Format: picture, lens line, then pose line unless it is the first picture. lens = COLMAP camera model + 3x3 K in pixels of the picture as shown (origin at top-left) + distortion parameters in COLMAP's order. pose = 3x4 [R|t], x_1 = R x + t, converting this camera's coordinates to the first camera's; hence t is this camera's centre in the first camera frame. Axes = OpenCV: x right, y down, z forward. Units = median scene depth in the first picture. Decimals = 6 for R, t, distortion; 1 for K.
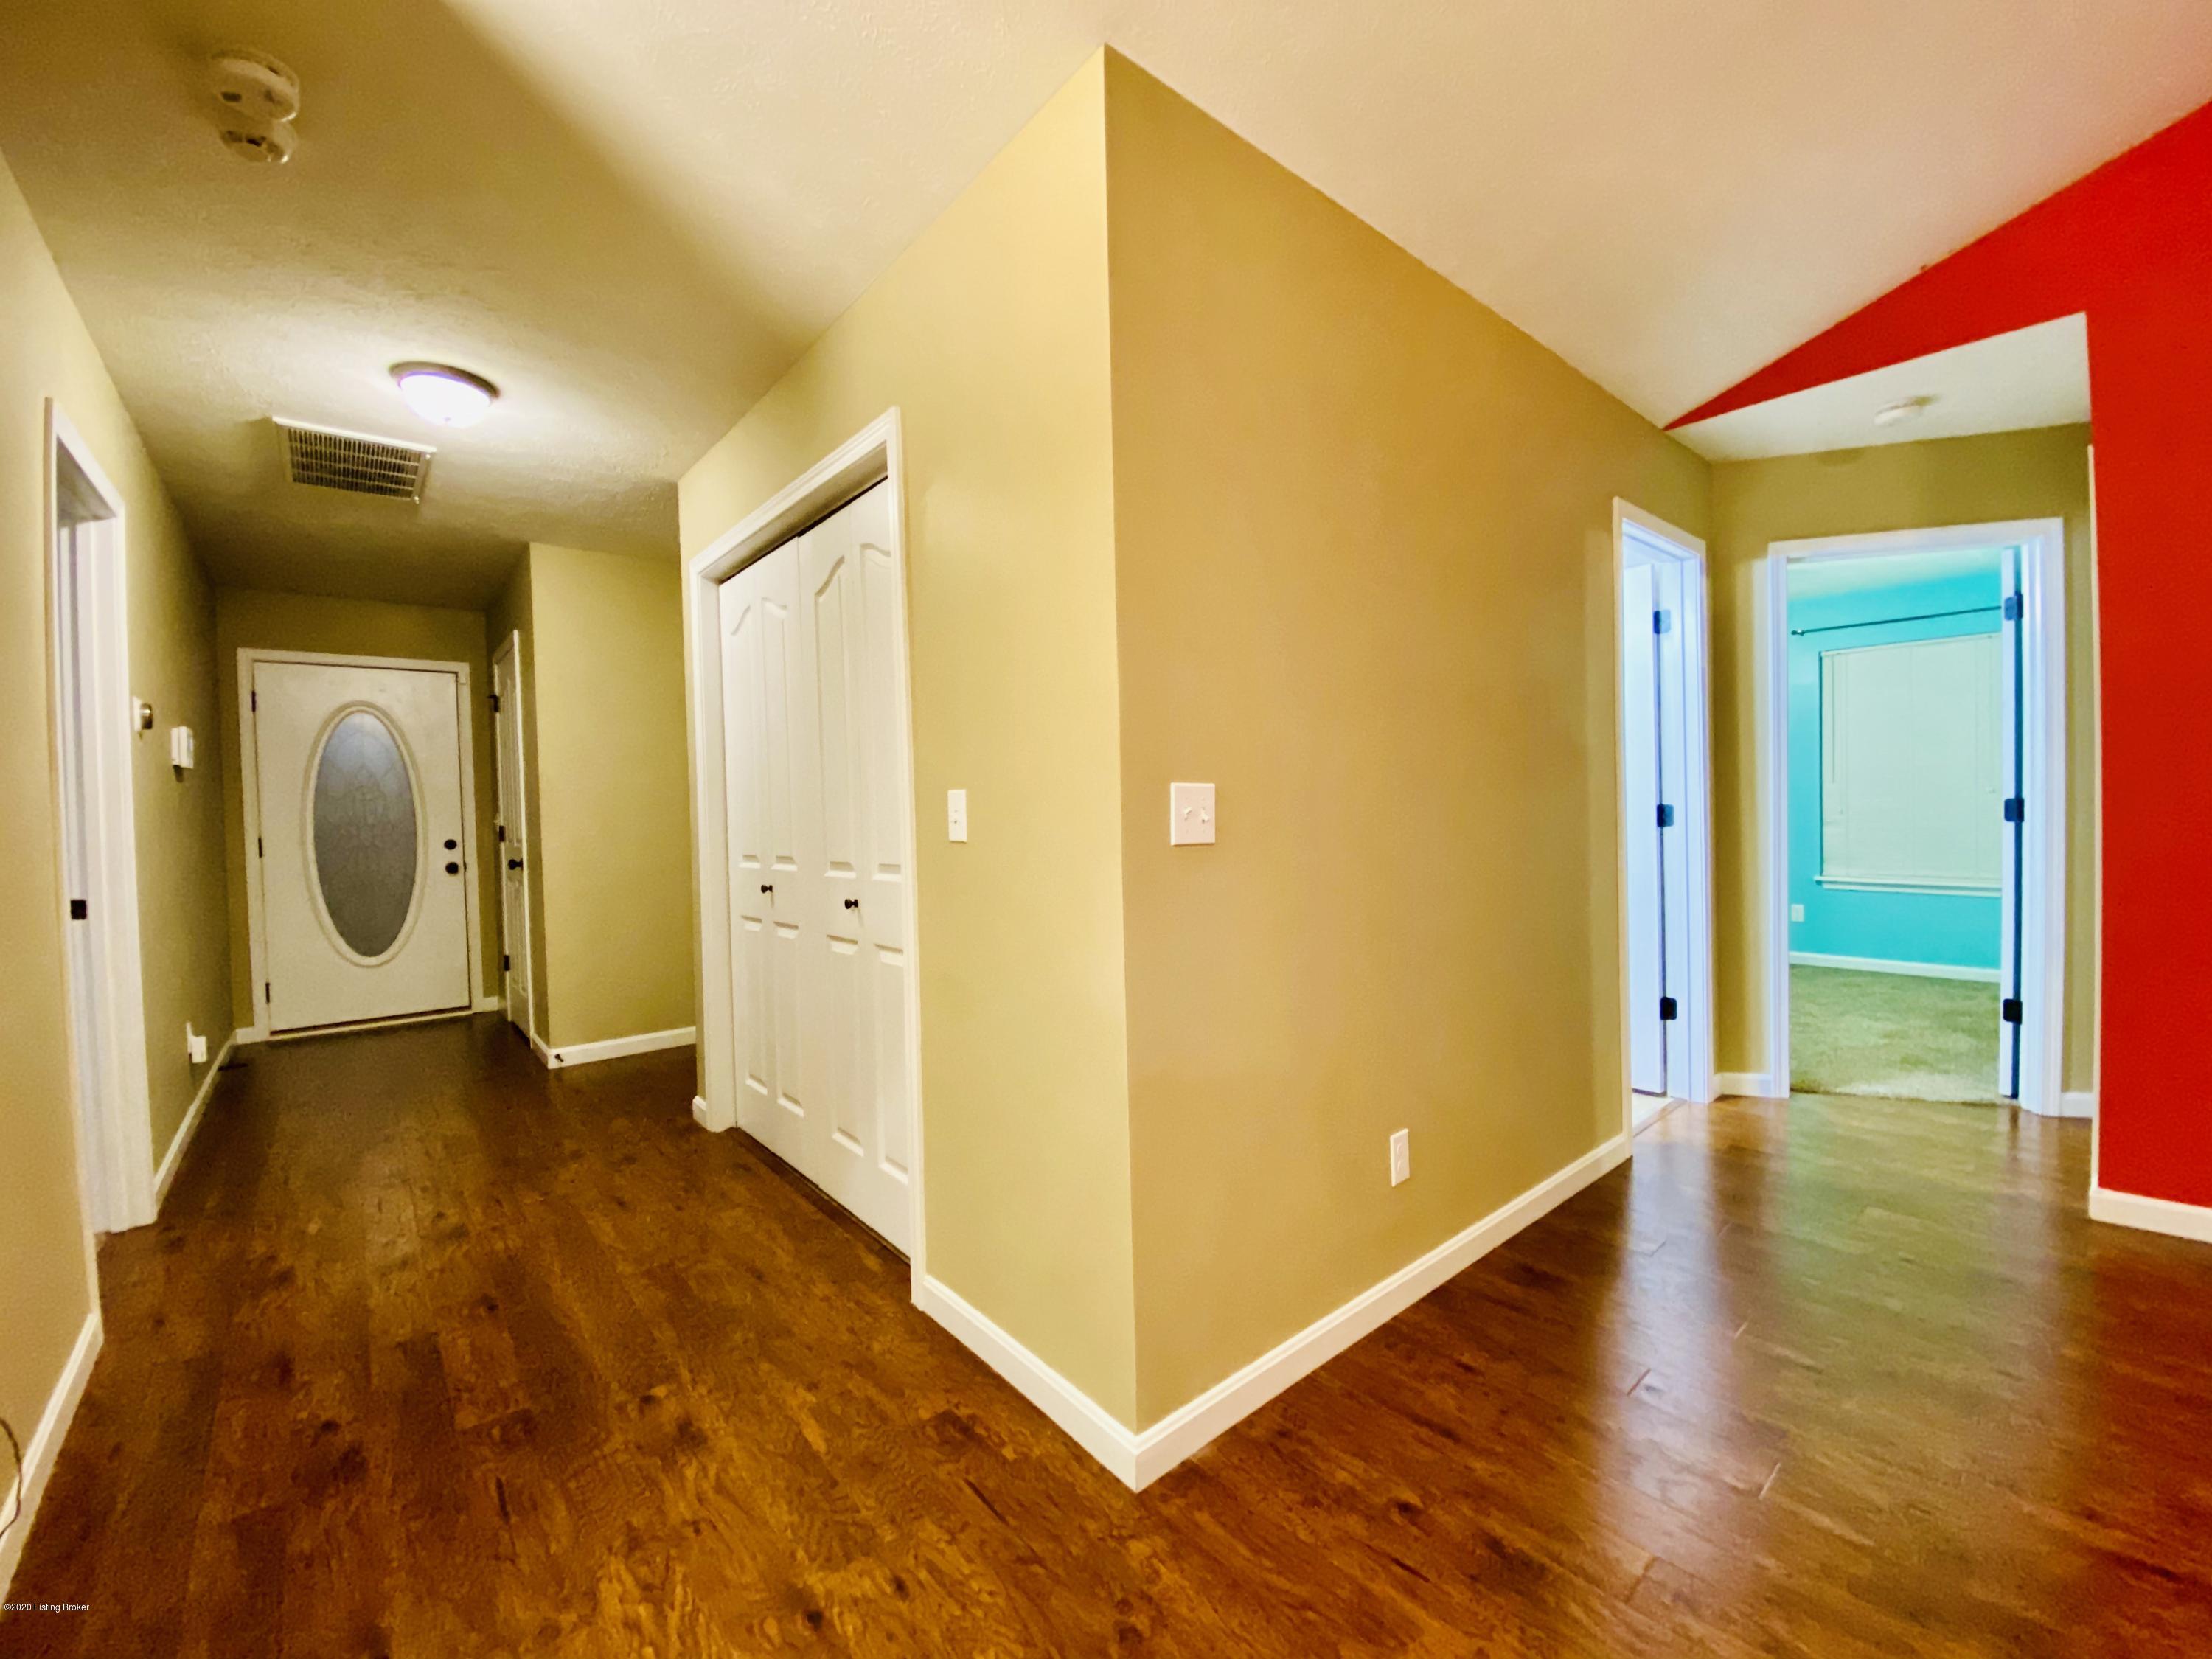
lens RADIAL K [[892.5, 0, 1105.1], [0, 892.5, 828.4], [0, 0, 1]] dist [0.005726, -0.013094]
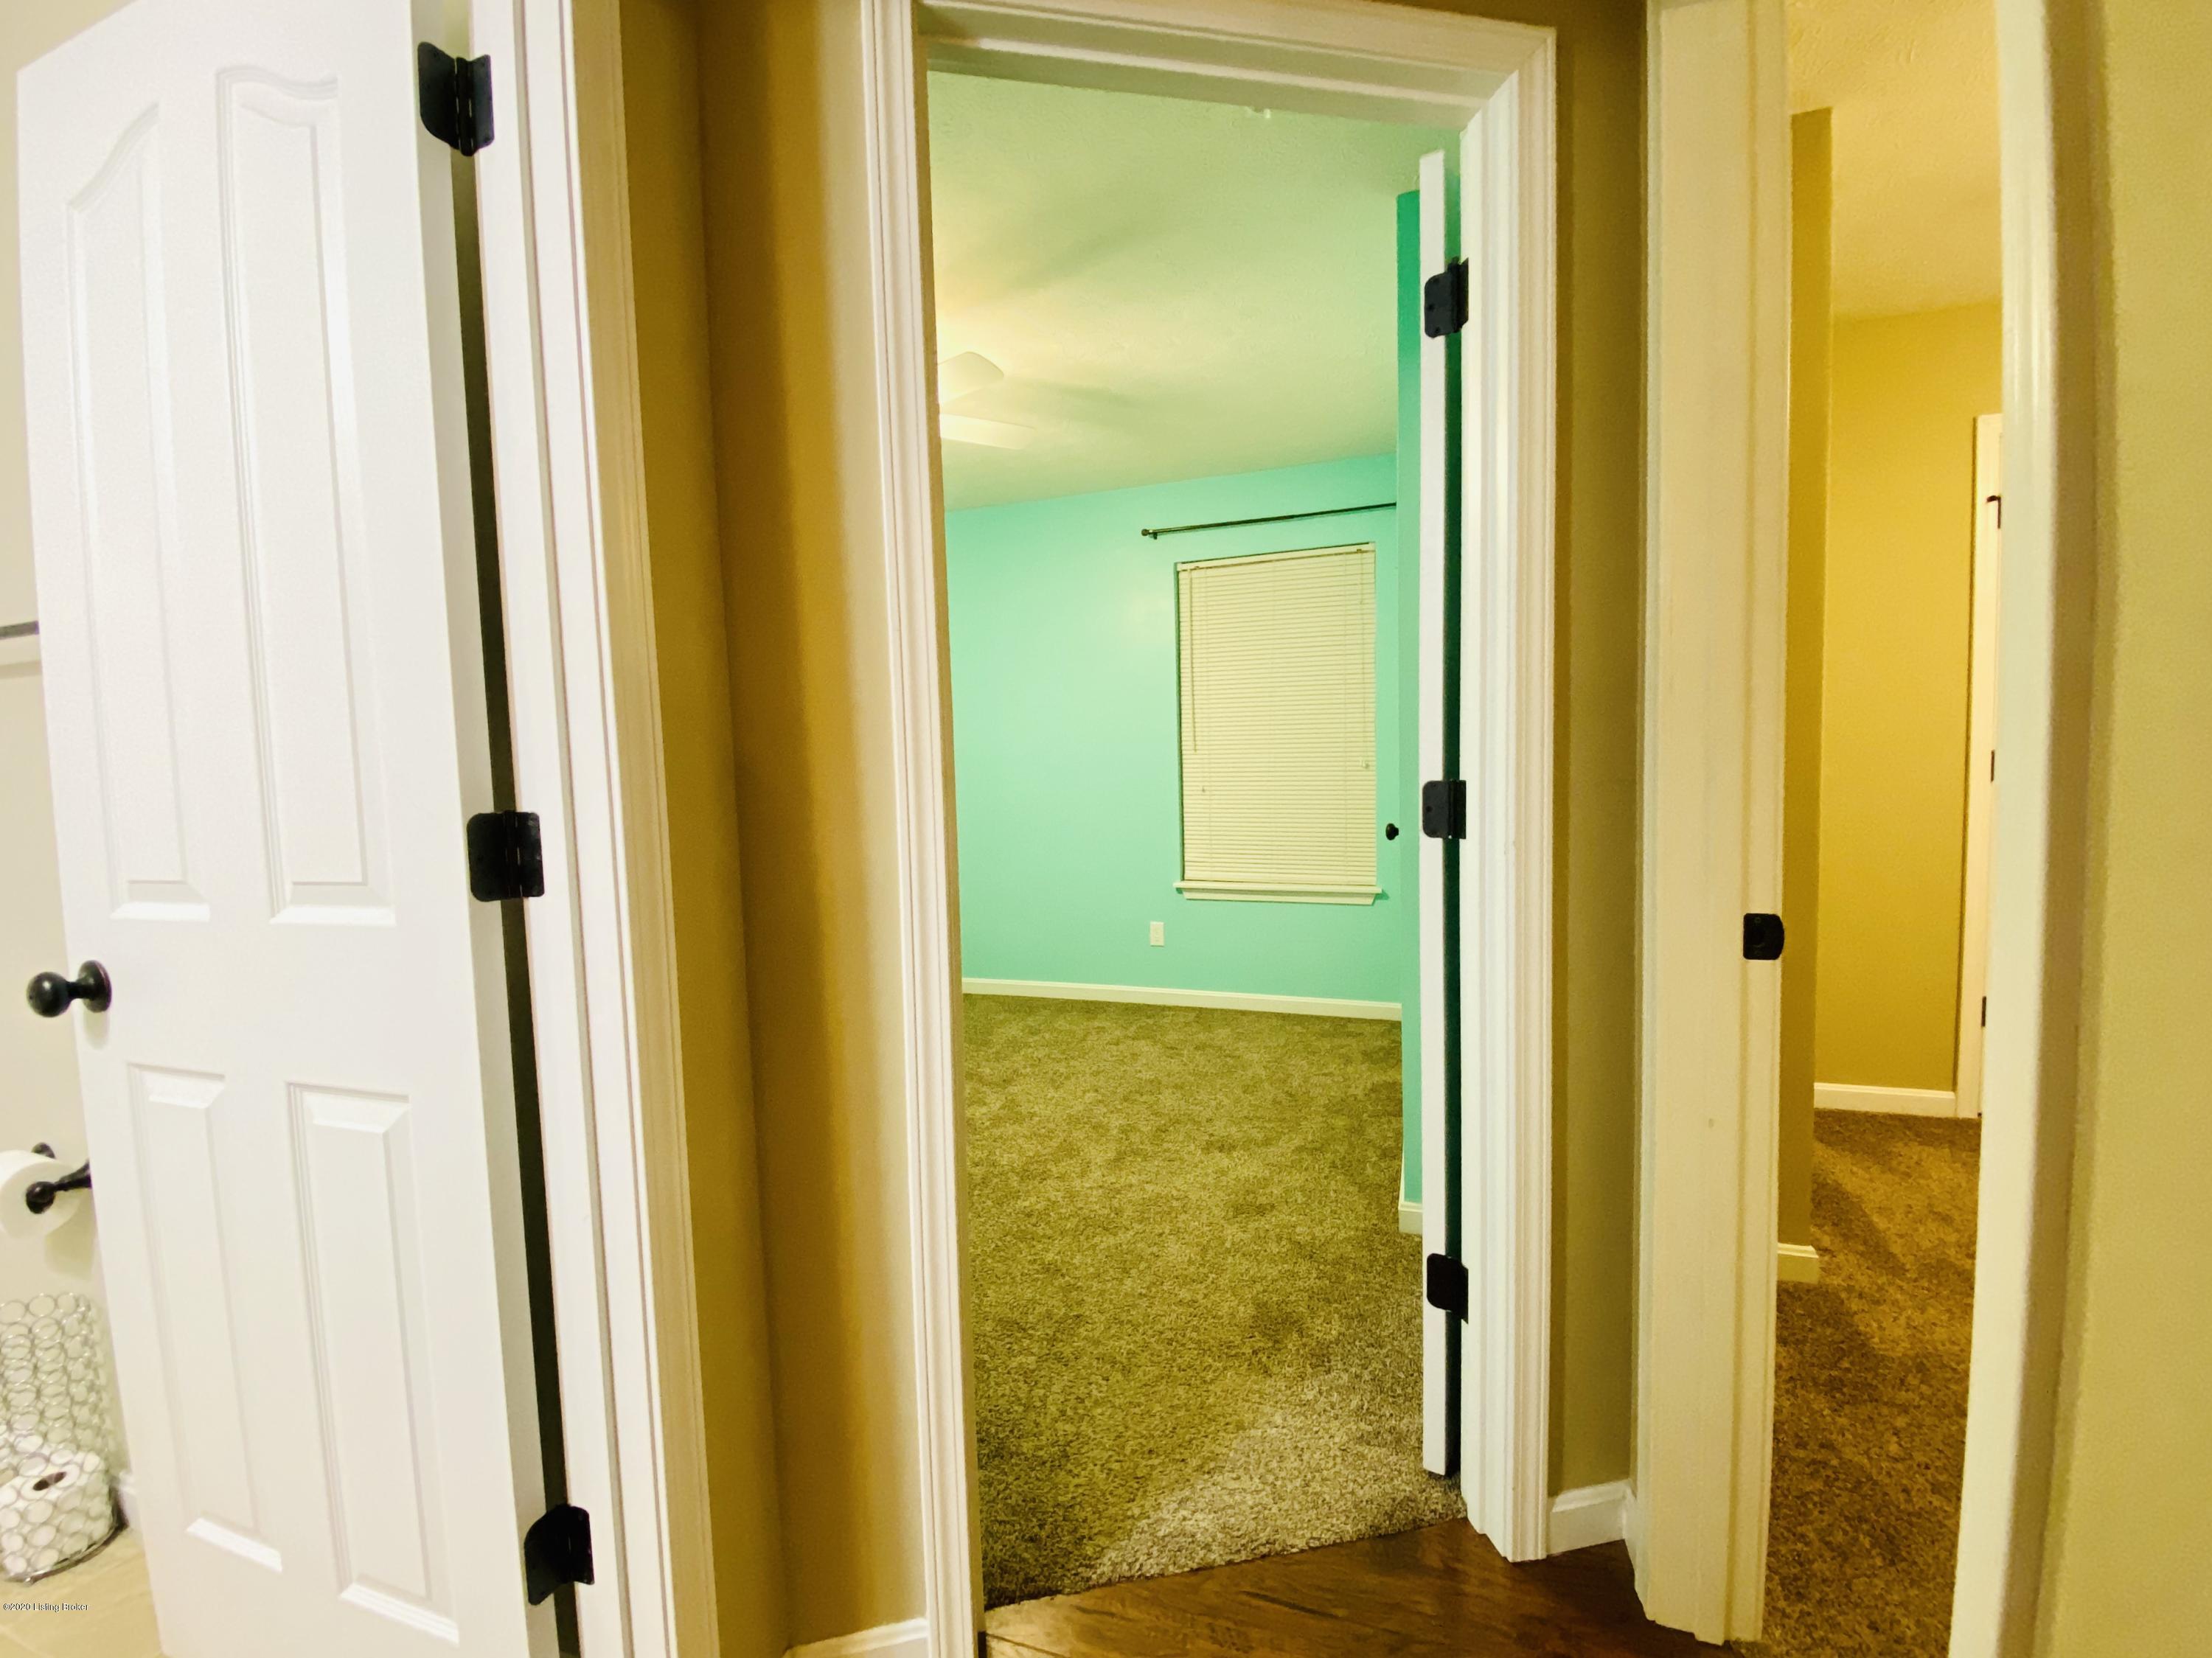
lens RADIAL K [[892.4, 0, 1112.7], [0, 892.4, 823.0], [0, 0, 1]] dist [0.005726, -0.013094]
pose [[0.859388, -0.034720, 0.510144, 0.676354], [0.020005, 0.999211, 0.034304, -0.032214], [-0.510932, -0.019275, 0.859405, 0.715834]]
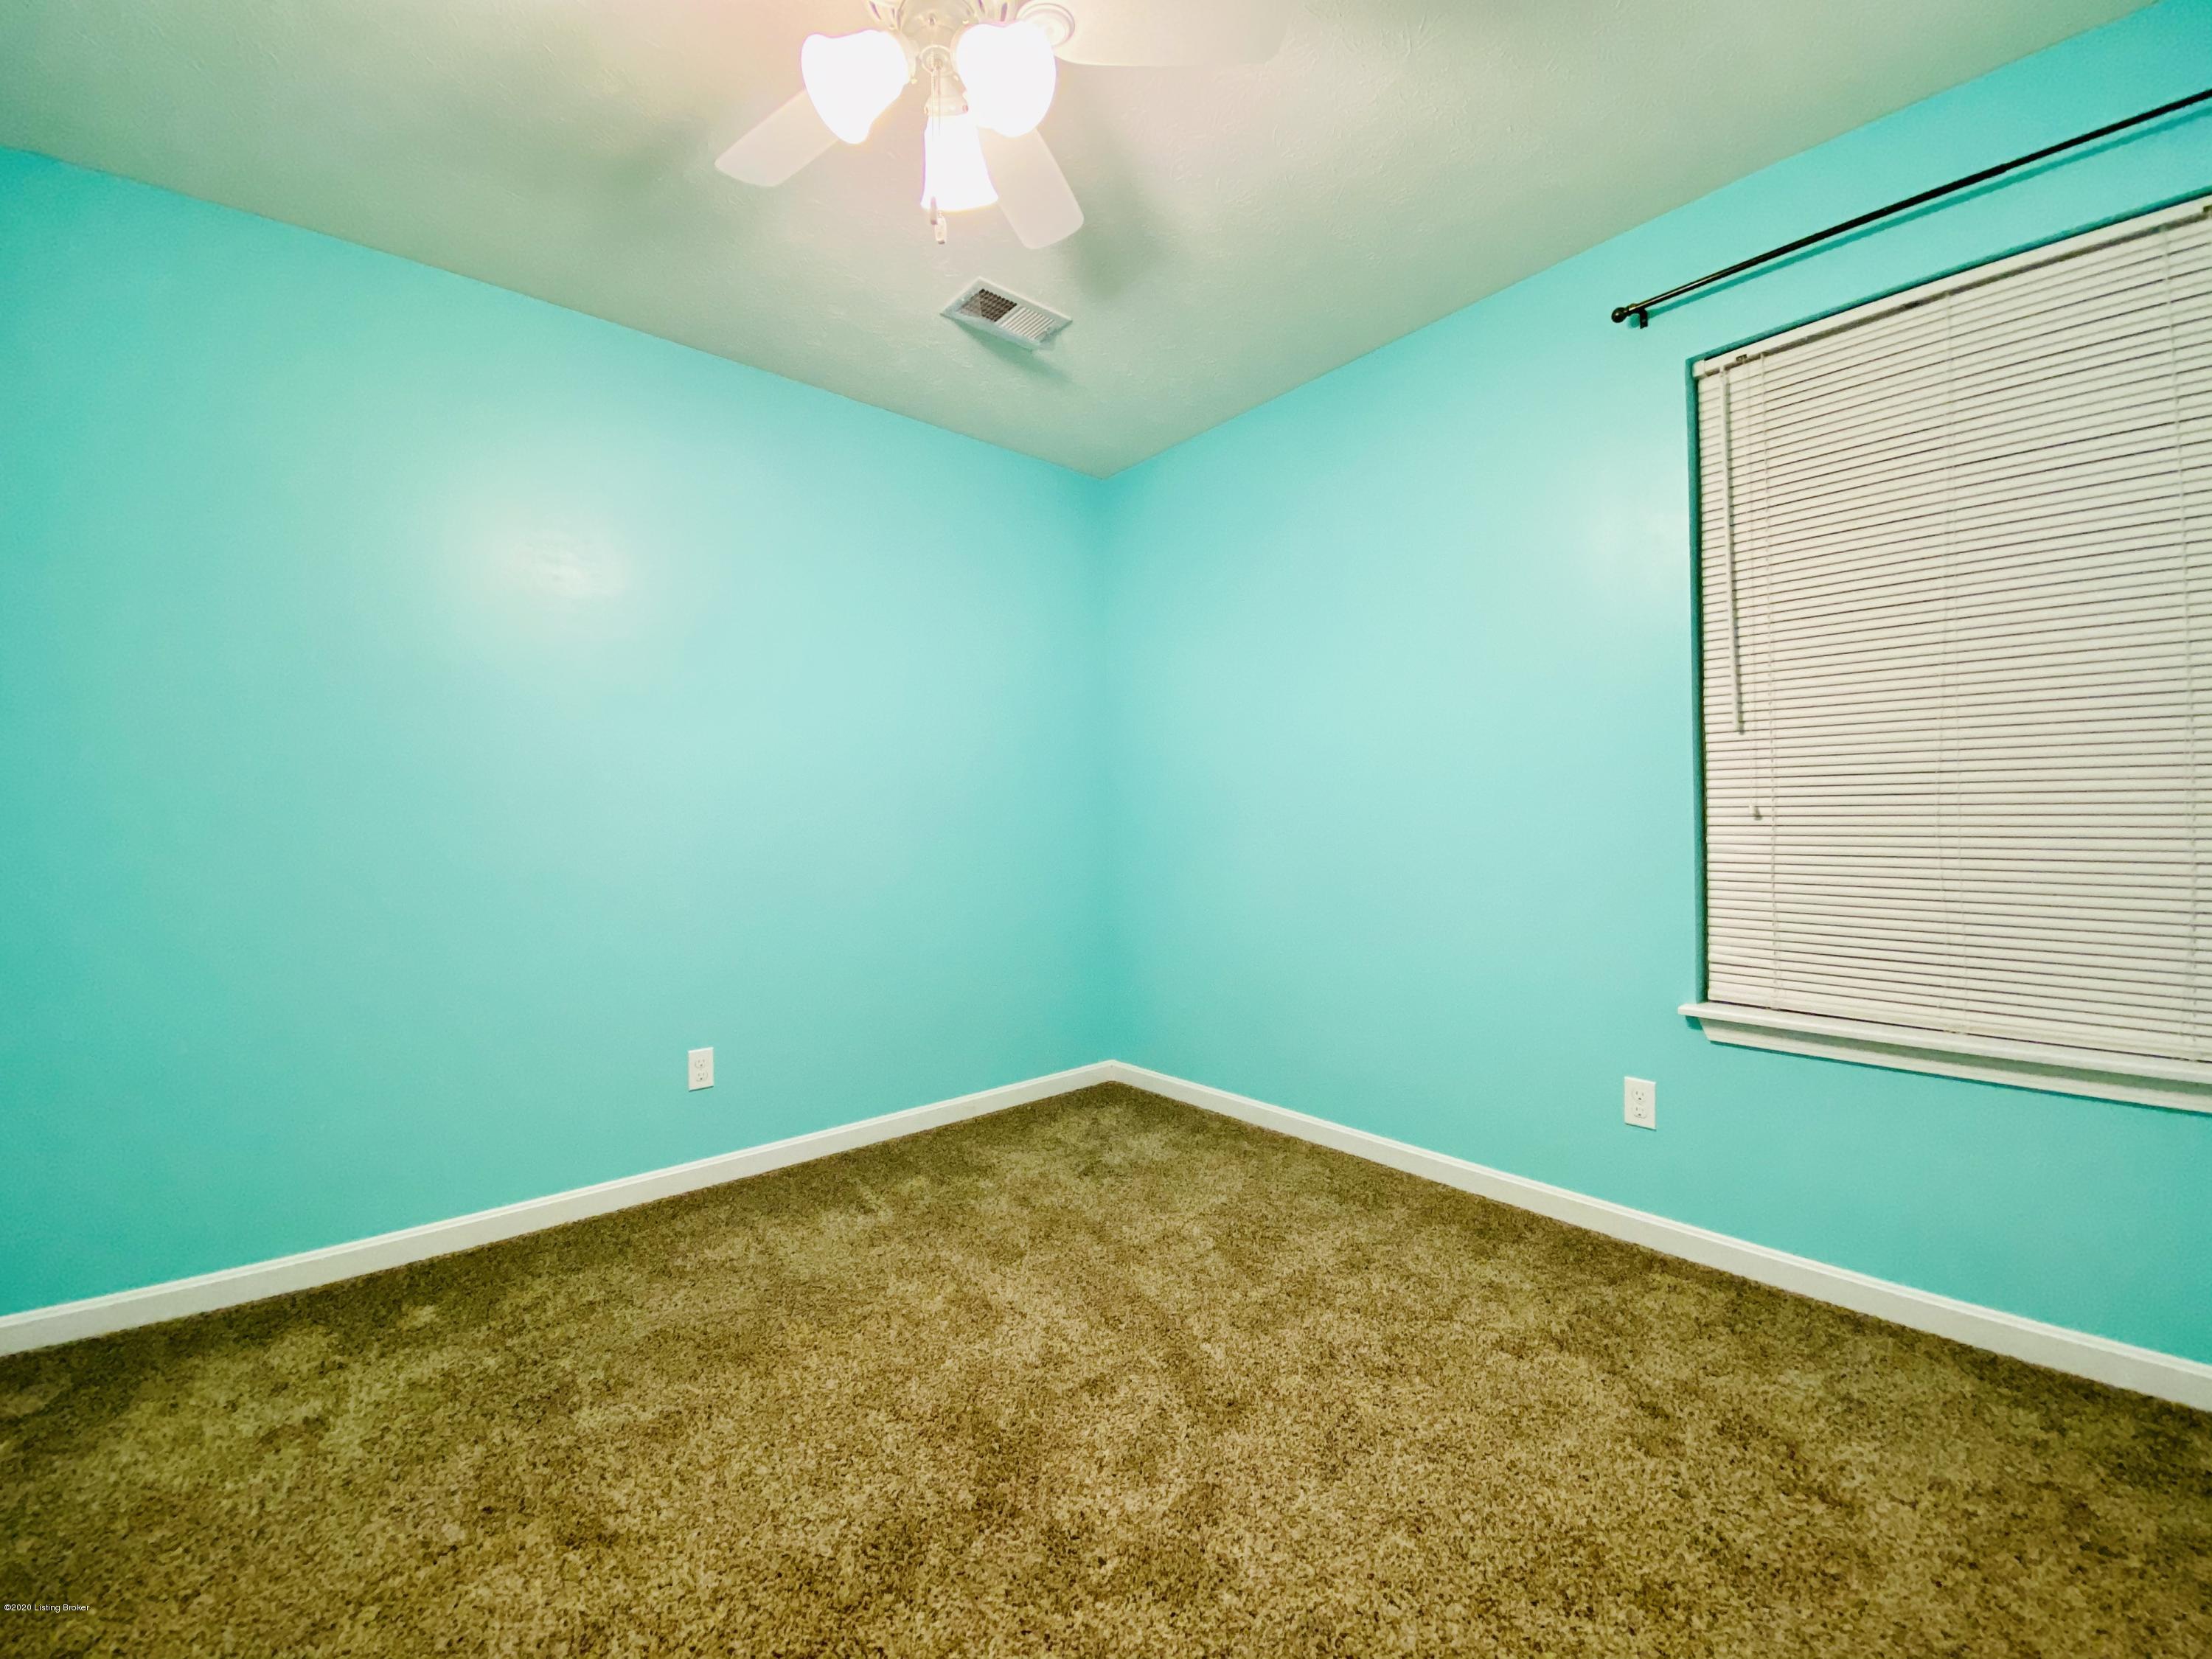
lens RADIAL K [[892.5, 0, 1098.1], [0, 892.5, 815.8], [0, 0, 1]] dist [0.005726, -0.013094]
pose [[0.999959, 0.008155, -0.003809, 0.983030], [-0.008253, 0.999613, -0.026571, -0.014371], [0.003590, 0.026601, 0.999640, 1.123044]]
